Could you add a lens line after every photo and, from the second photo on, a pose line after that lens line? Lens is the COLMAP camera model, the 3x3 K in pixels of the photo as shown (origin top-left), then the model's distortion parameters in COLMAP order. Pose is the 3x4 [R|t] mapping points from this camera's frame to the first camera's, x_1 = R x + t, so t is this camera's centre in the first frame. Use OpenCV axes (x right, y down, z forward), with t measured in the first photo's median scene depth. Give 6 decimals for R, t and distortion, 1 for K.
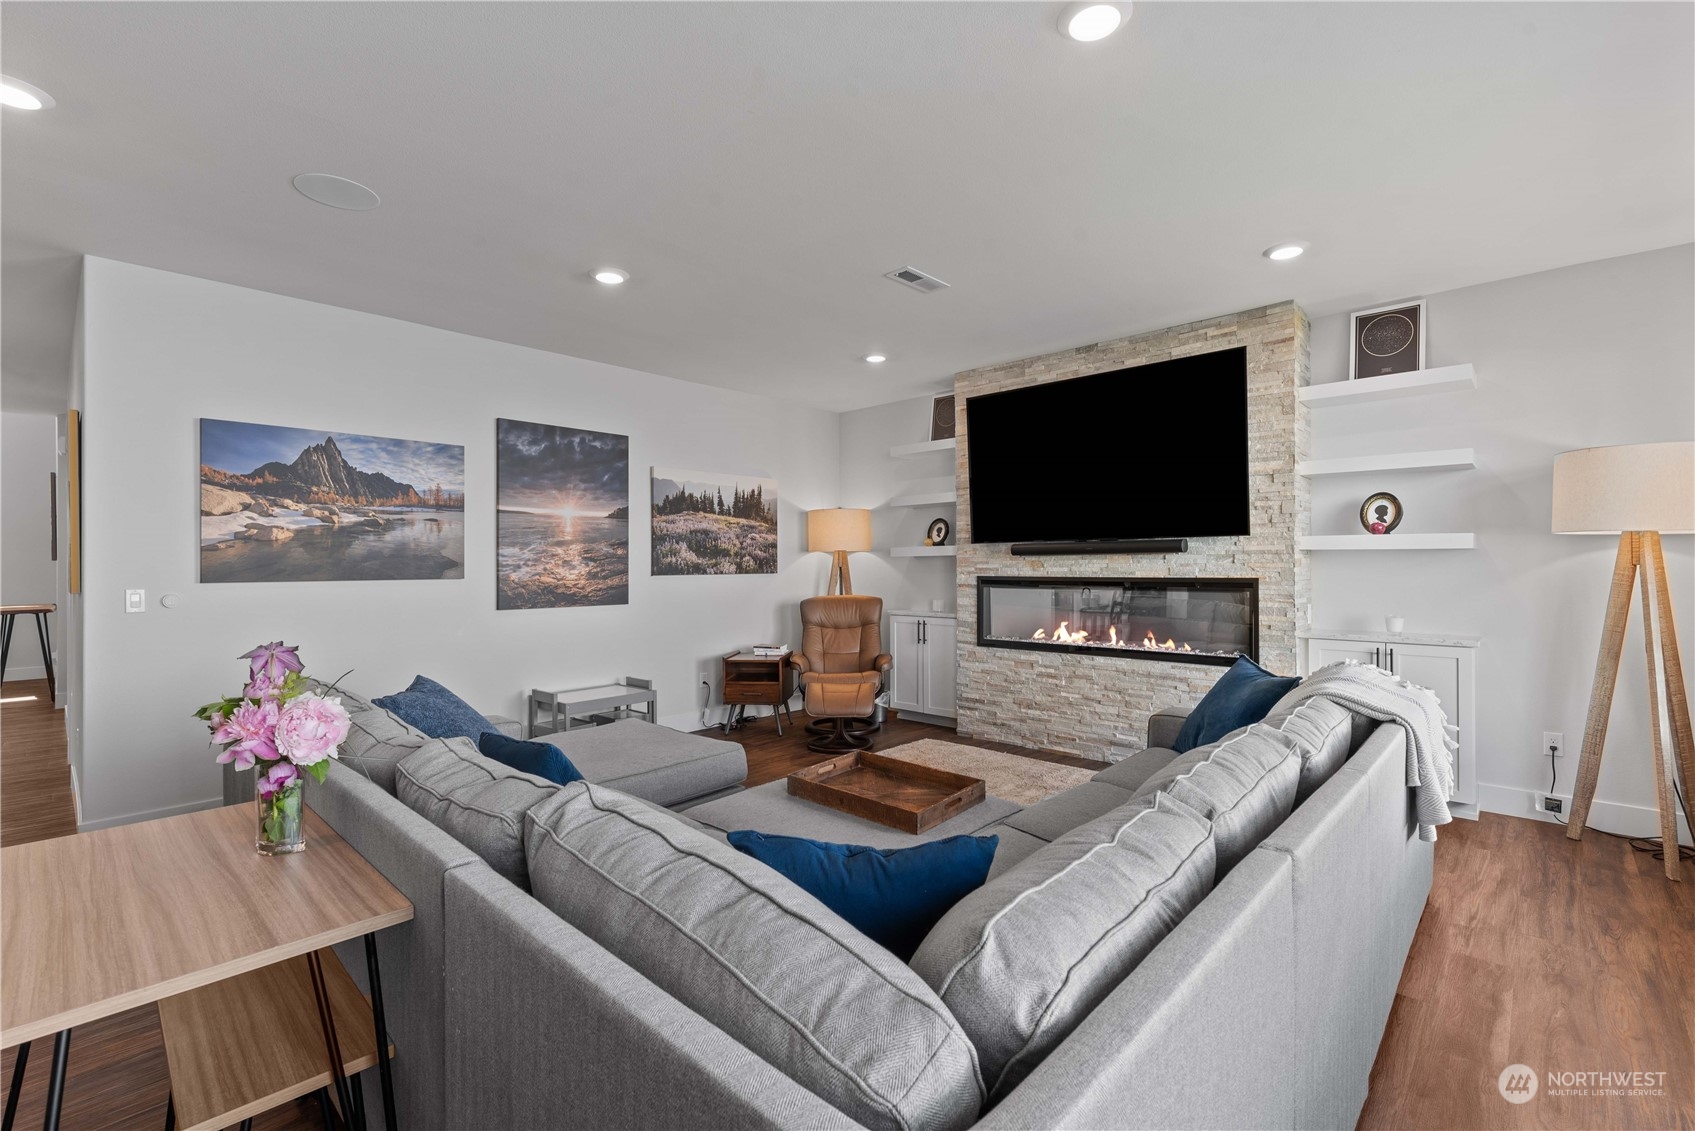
lens RADIAL K [[742.9, 0, 847.5], [0, 742.9, 565.5], [0, 0, 1]] dist [0.000372, 0.000247]
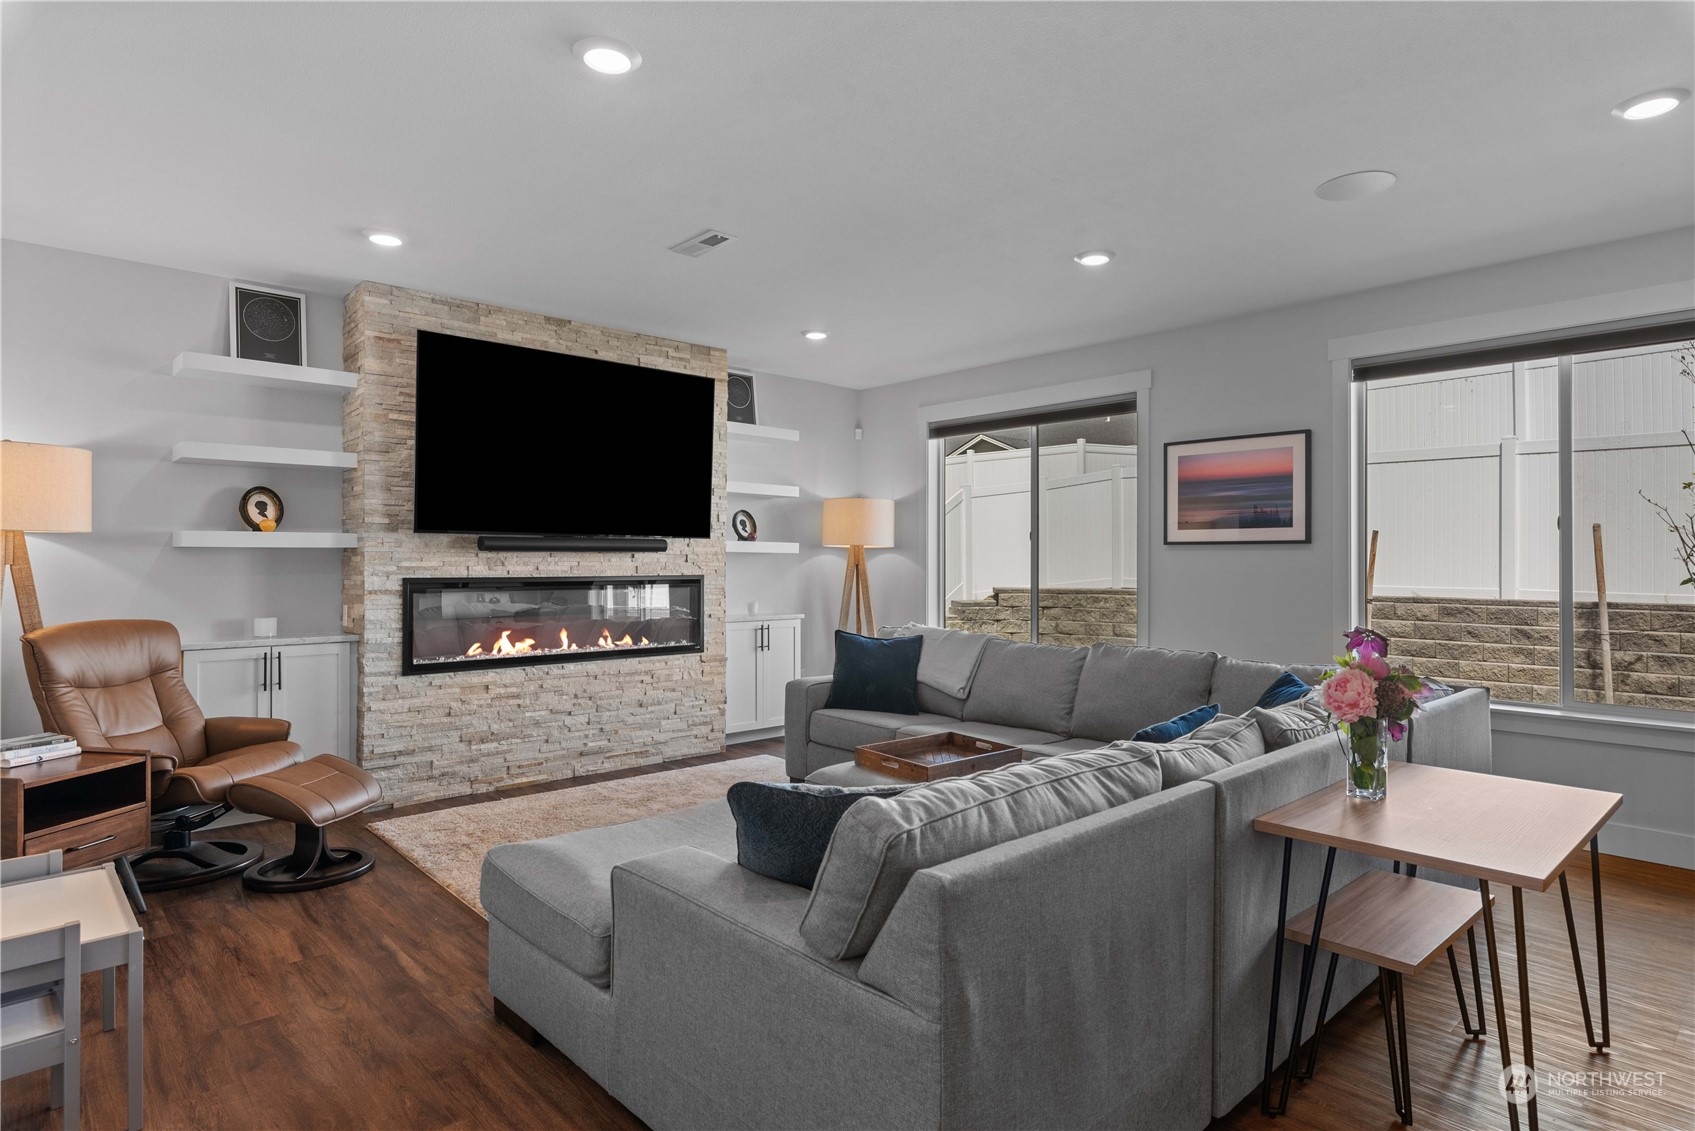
lens RADIAL K [[915.0, 0, 858.2], [0, 915.0, 557.3], [0, 0, 1]] dist [-0.001069, -0.000023]
pose [[0.065005, 0.010450, 0.997830, -0.733059], [-0.001331, 0.999945, -0.010385, 0.003172], [-0.997884, -0.000653, 0.065016, 0.551054]]
